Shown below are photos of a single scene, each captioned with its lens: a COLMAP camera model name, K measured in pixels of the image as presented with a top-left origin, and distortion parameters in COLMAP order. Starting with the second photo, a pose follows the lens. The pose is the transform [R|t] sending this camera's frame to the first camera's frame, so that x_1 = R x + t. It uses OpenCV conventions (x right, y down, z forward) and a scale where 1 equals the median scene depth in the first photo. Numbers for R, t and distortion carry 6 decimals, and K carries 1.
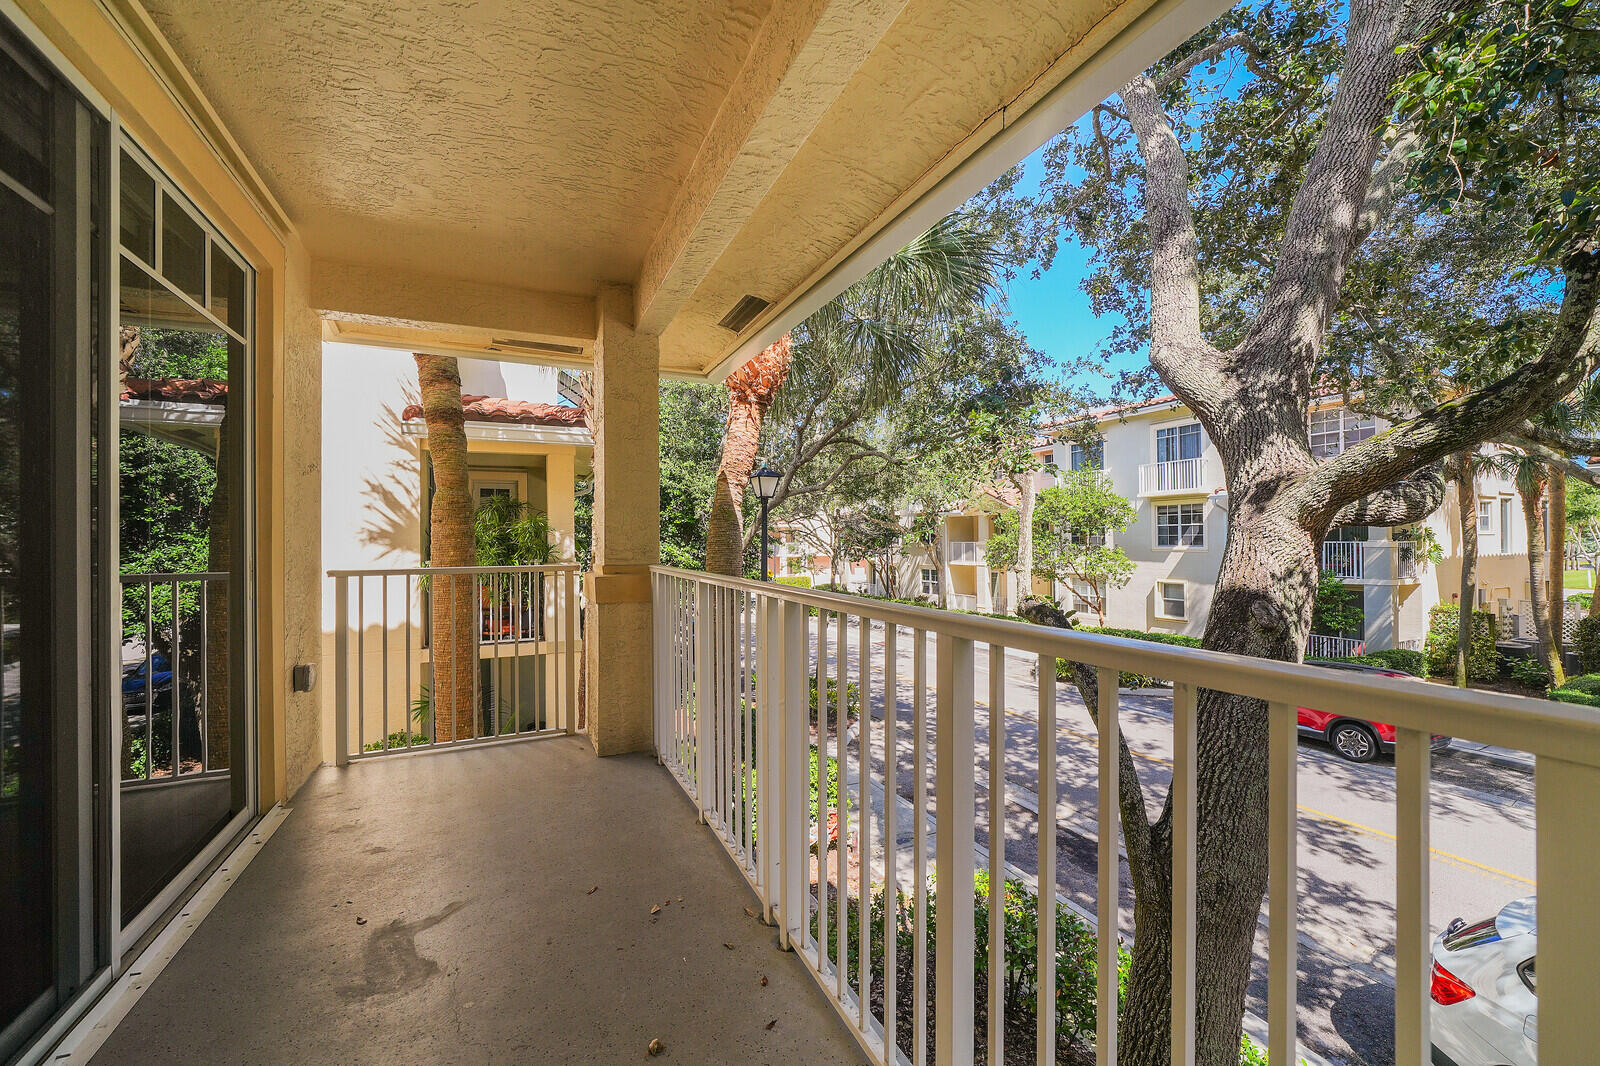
lens RADIAL K [[619.2, 0, 797.5], [0, 619.2, 539.9], [0, 0, 1]] dist [-0.014370, 0.000370]
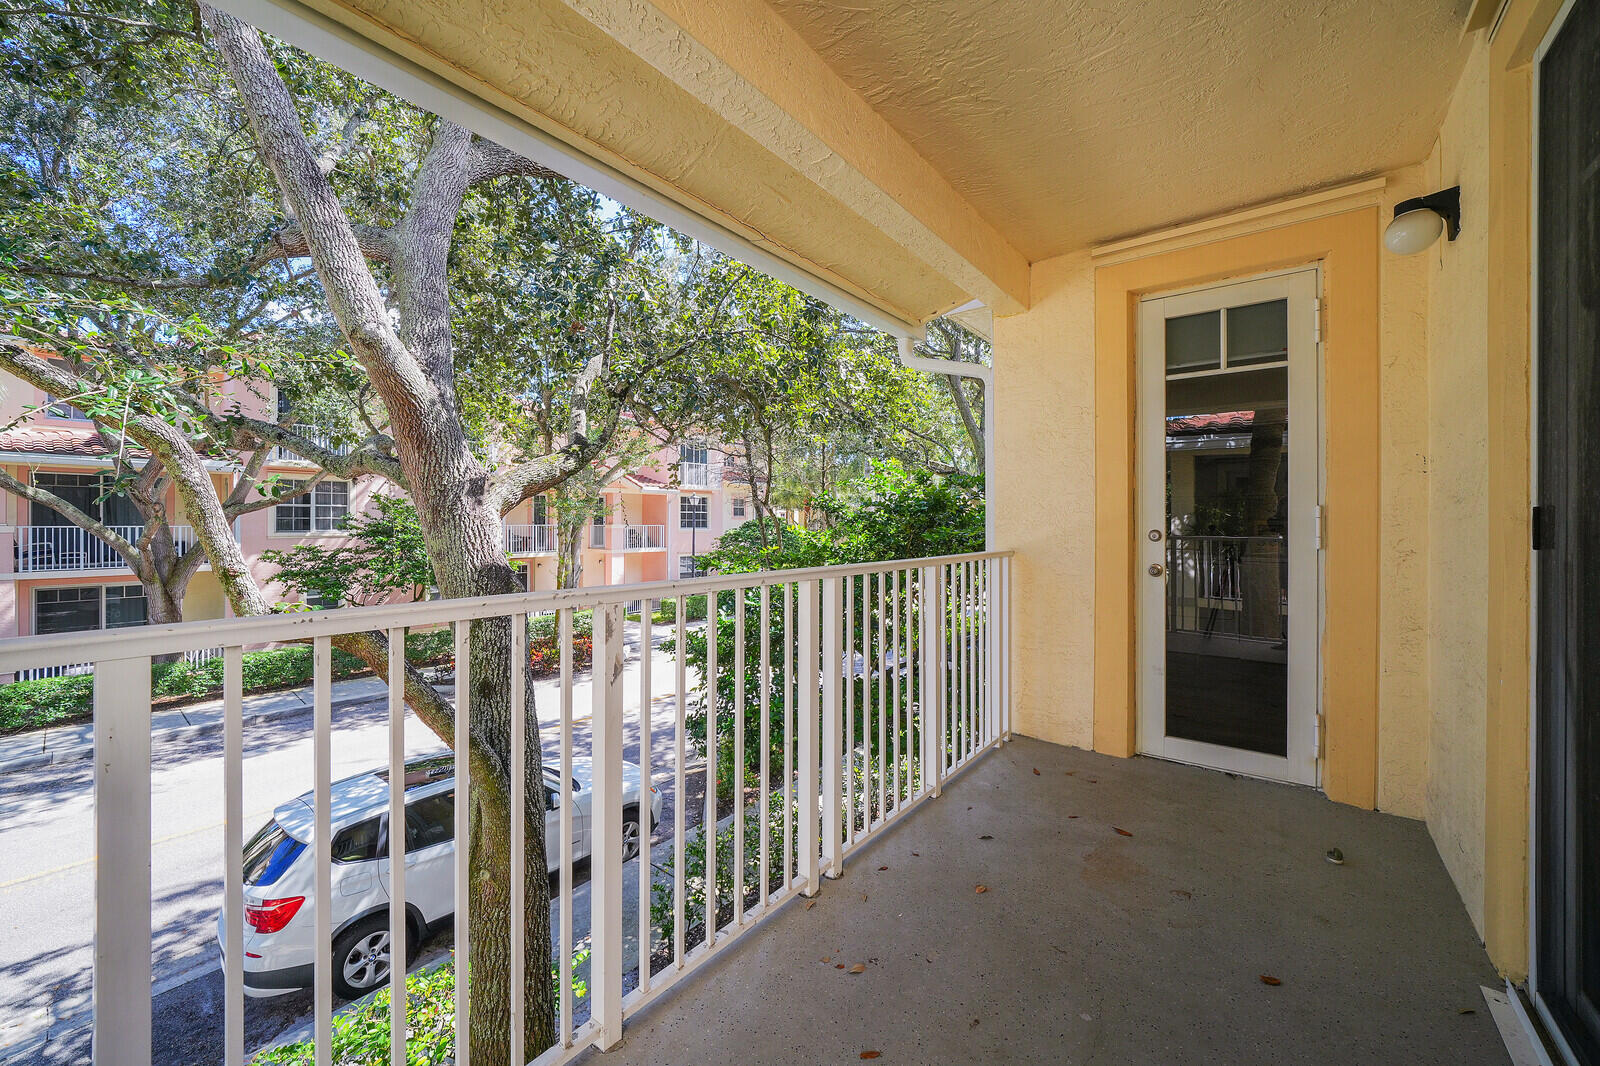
lens RADIAL K [[619.2, 0, 797.5], [0, 619.2, 539.9], [0, 0, 1]] dist [-0.014370, 0.000370]
pose [[-0.451779, -0.011577, 0.892055, -0.367043], [0.000761, 0.999910, 0.013362, 0.006332], [-0.892129, 0.006716, -0.451730, 0.574132]]
